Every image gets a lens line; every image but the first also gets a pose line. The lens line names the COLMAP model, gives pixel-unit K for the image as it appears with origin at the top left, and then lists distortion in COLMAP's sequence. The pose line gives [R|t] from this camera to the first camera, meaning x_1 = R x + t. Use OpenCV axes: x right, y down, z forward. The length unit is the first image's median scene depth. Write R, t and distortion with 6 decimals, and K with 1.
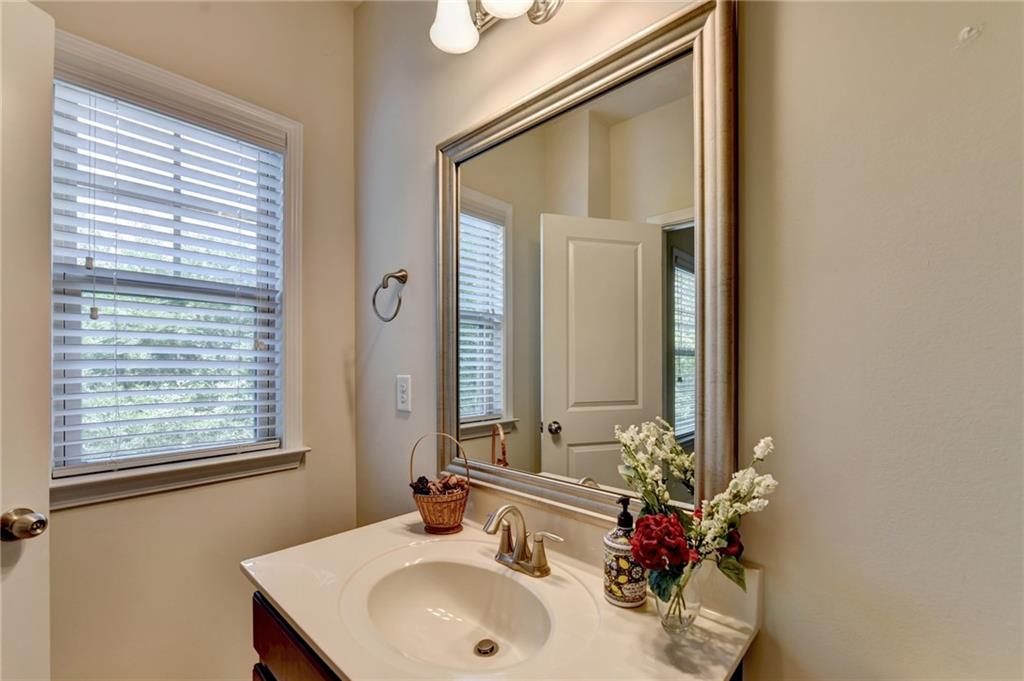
lens RADIAL K [[425.0, 0, 518.1], [0, 425.0, 342.6], [0, 0, 1]] dist [-0.002598, -0.000148]
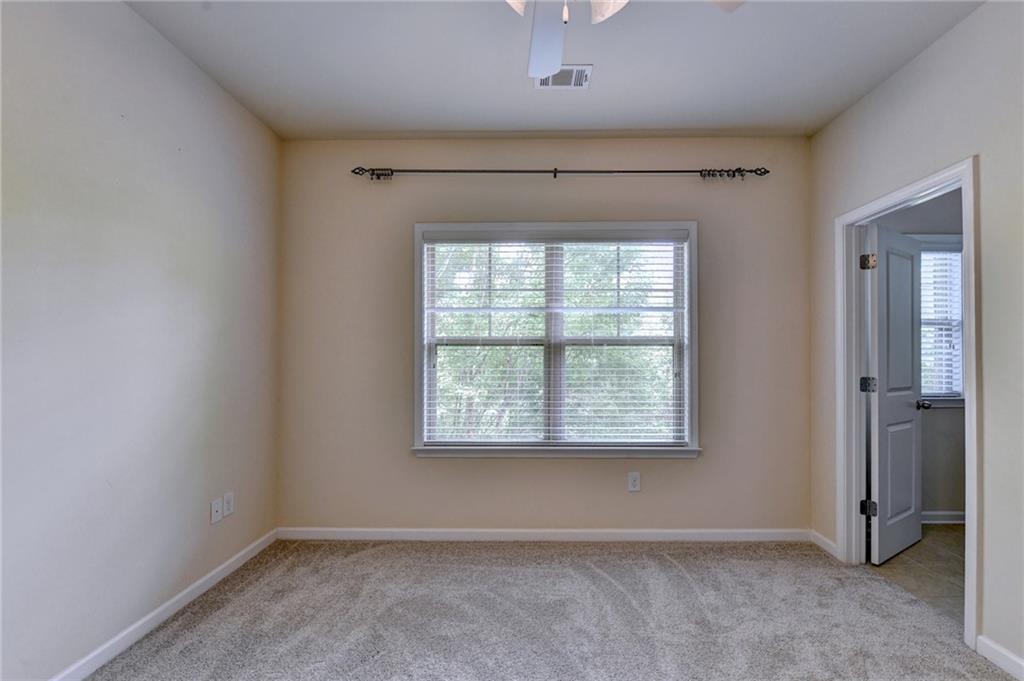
lens RADIAL K [[425.0, 0, 518.1], [0, 425.0, 342.6], [0, 0, 1]] dist [-0.002598, -0.000148]
pose [[0.658128, 0.010238, -0.752837, 0.046514], [-0.016630, 0.999861, -0.000940, 0.029299], [0.752722, 0.013139, 0.658207, -0.929004]]
